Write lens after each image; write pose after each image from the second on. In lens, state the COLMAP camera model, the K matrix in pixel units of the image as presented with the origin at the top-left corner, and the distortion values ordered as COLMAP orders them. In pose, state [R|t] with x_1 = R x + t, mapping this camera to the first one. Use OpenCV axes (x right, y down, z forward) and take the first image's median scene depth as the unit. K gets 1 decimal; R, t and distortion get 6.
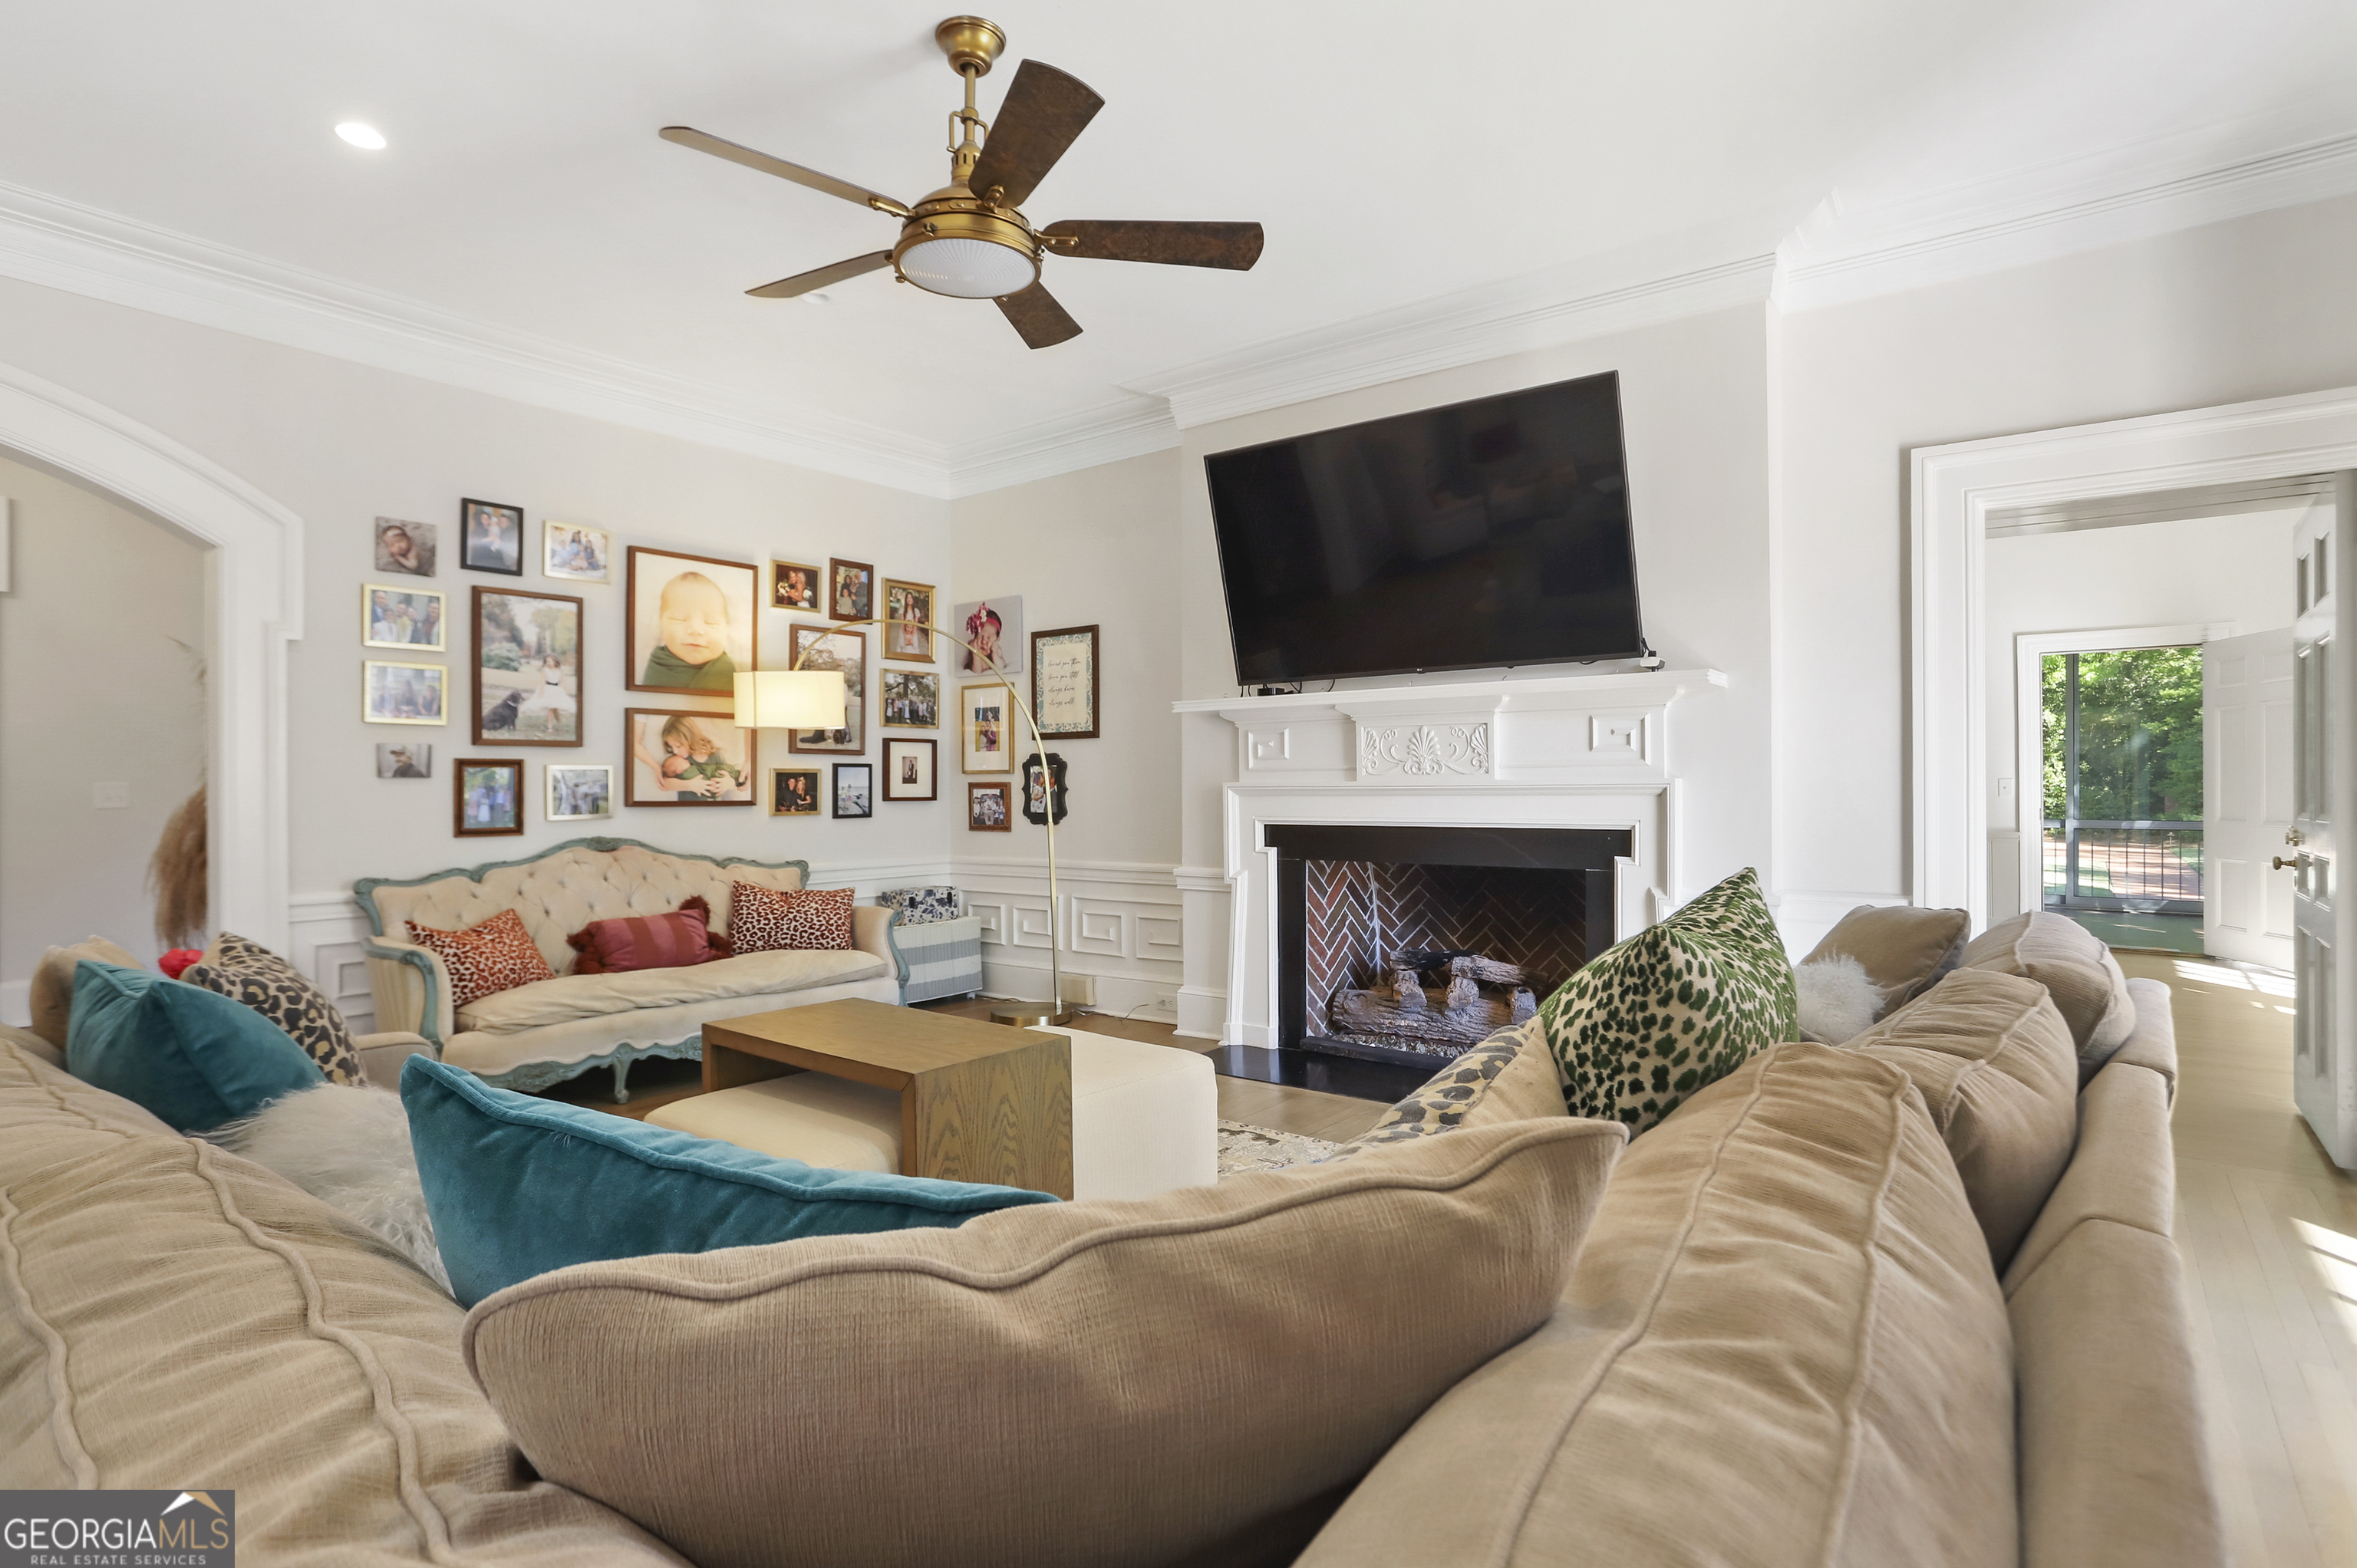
lens RADIAL K [[1167.4, 0, 1205.1], [0, 1167.4, 761.0], [0, 0, 1]] dist [-0.055192, 0.032785]
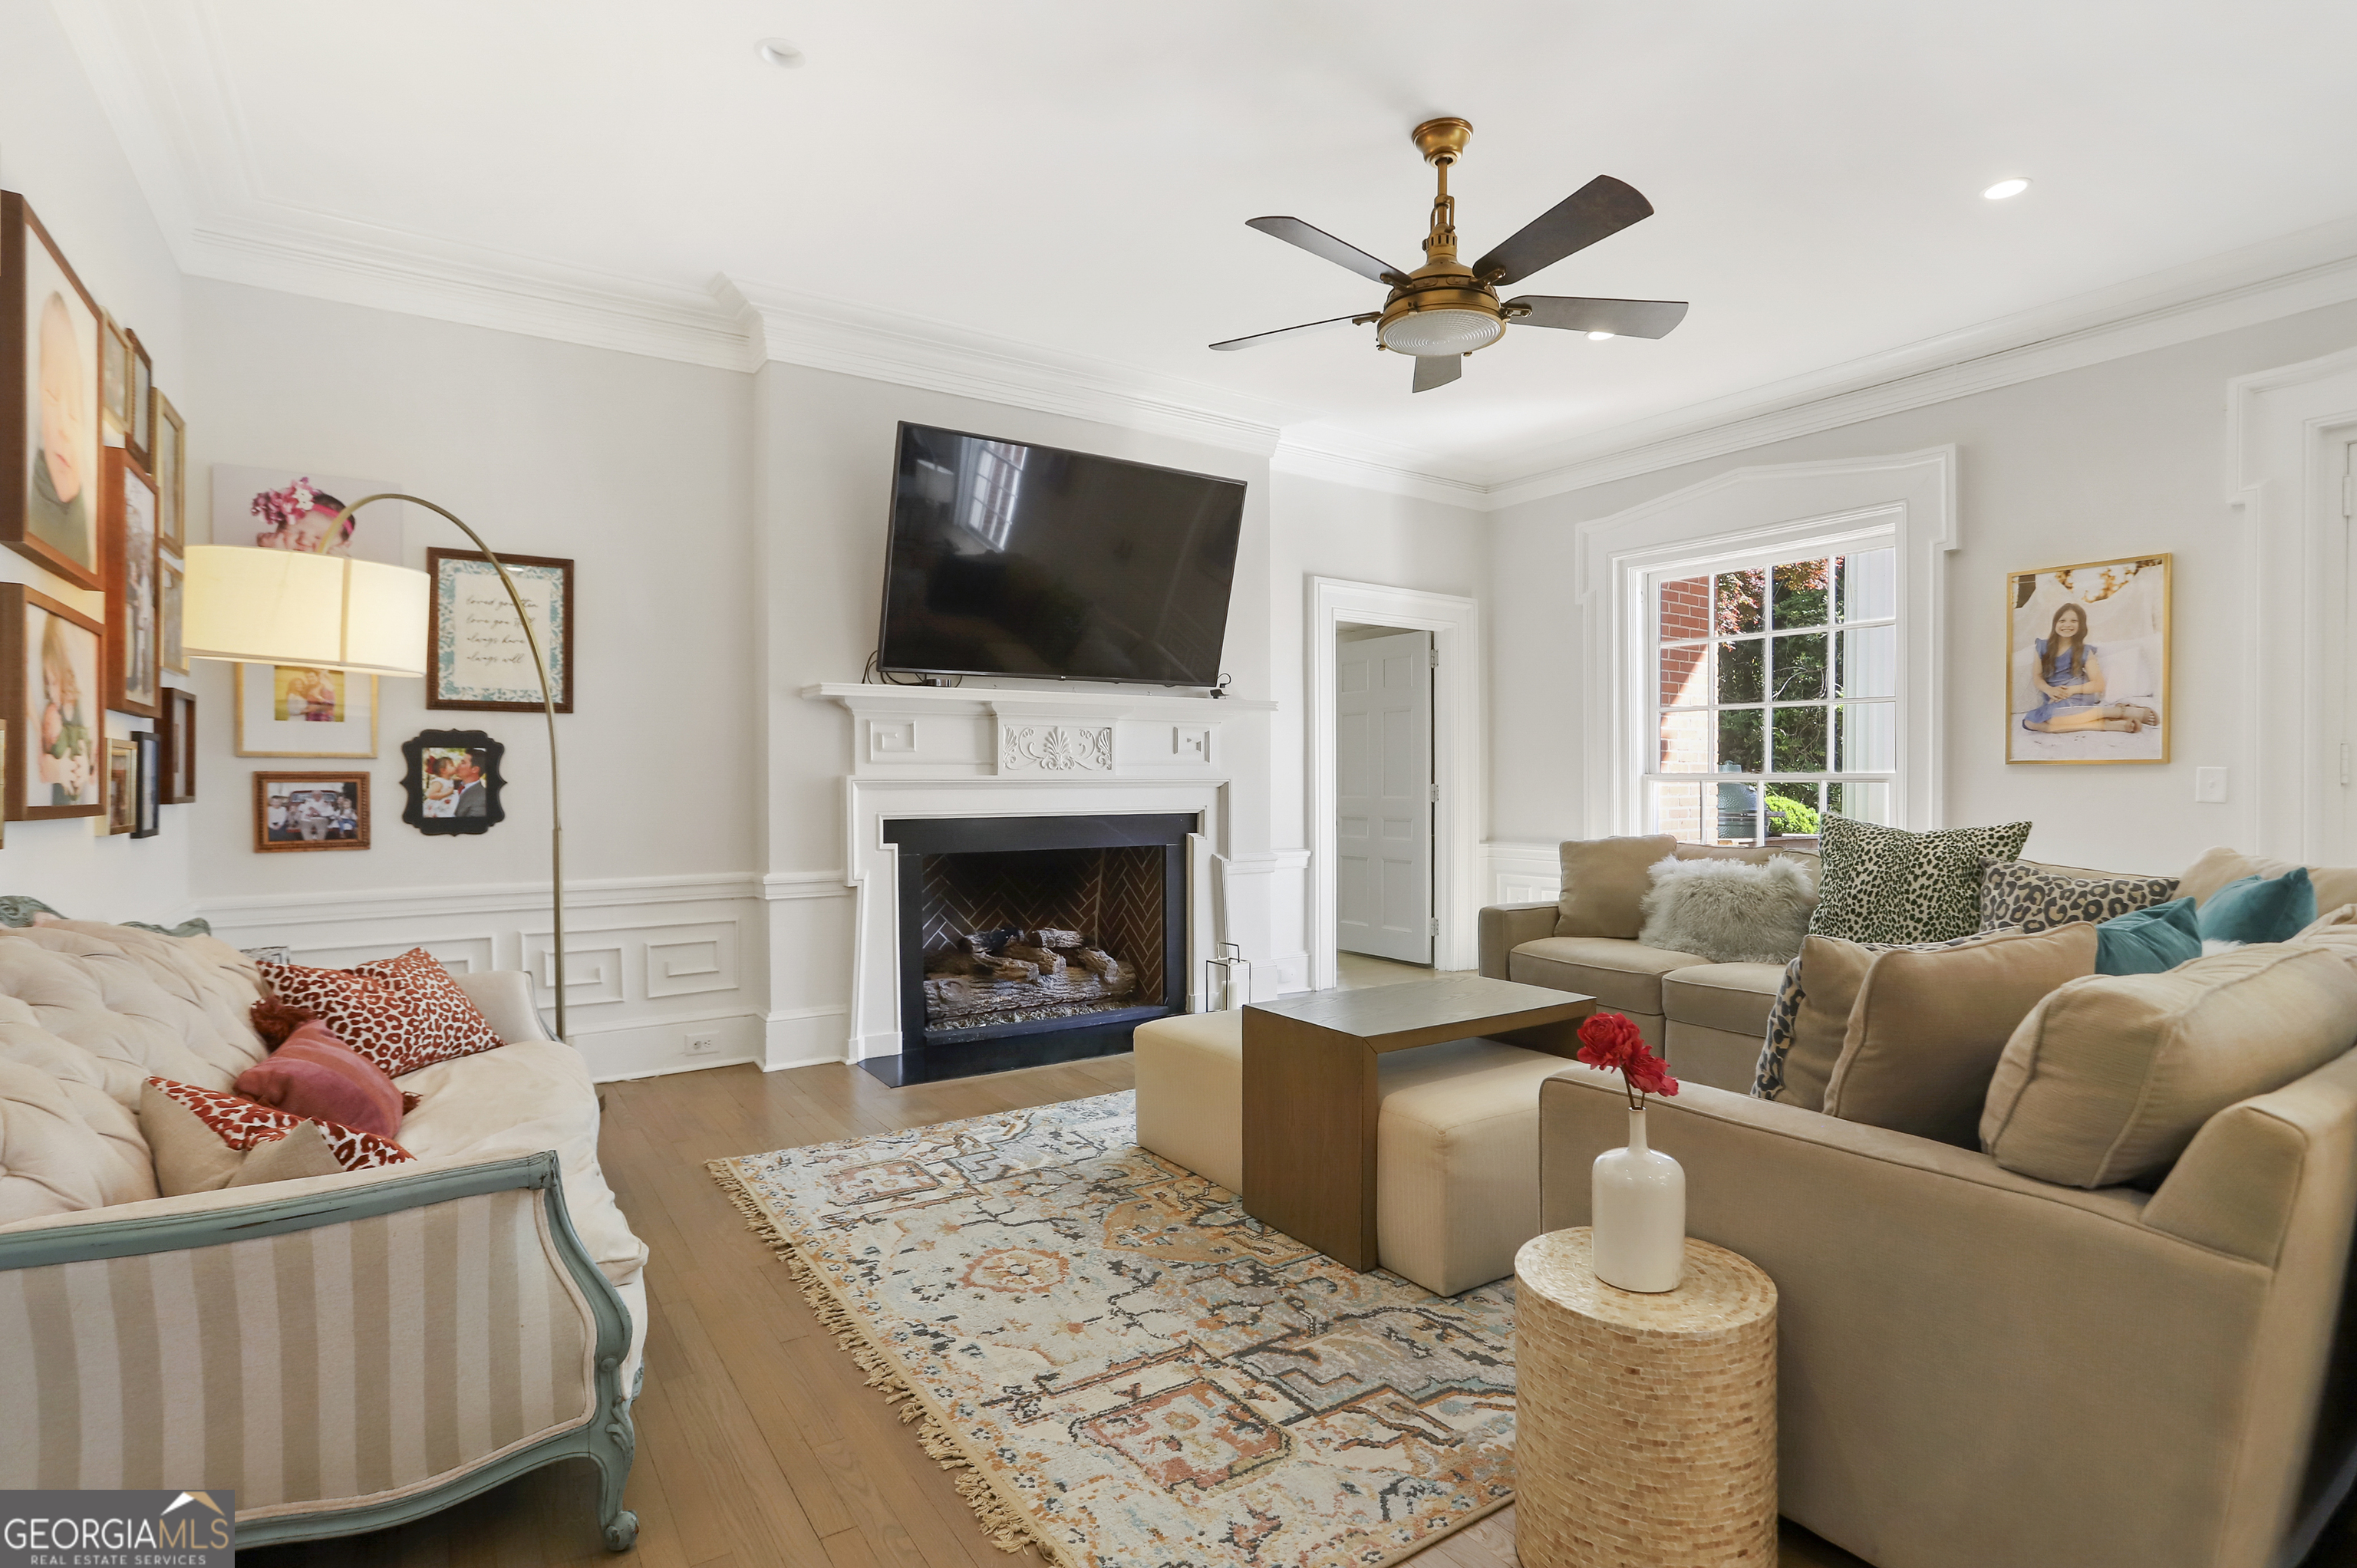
lens RADIAL K [[1179.6, 0, 1175.9], [0, 1179.6, 792.5], [0, 0, 1]] dist [-0.031516, 0.034729]
pose [[0.347448, -0.003352, 0.937693, -0.756065], [-0.020158, 0.999736, 0.011043, 0.016435], [-0.937482, -0.022739, 0.347289, 0.441684]]
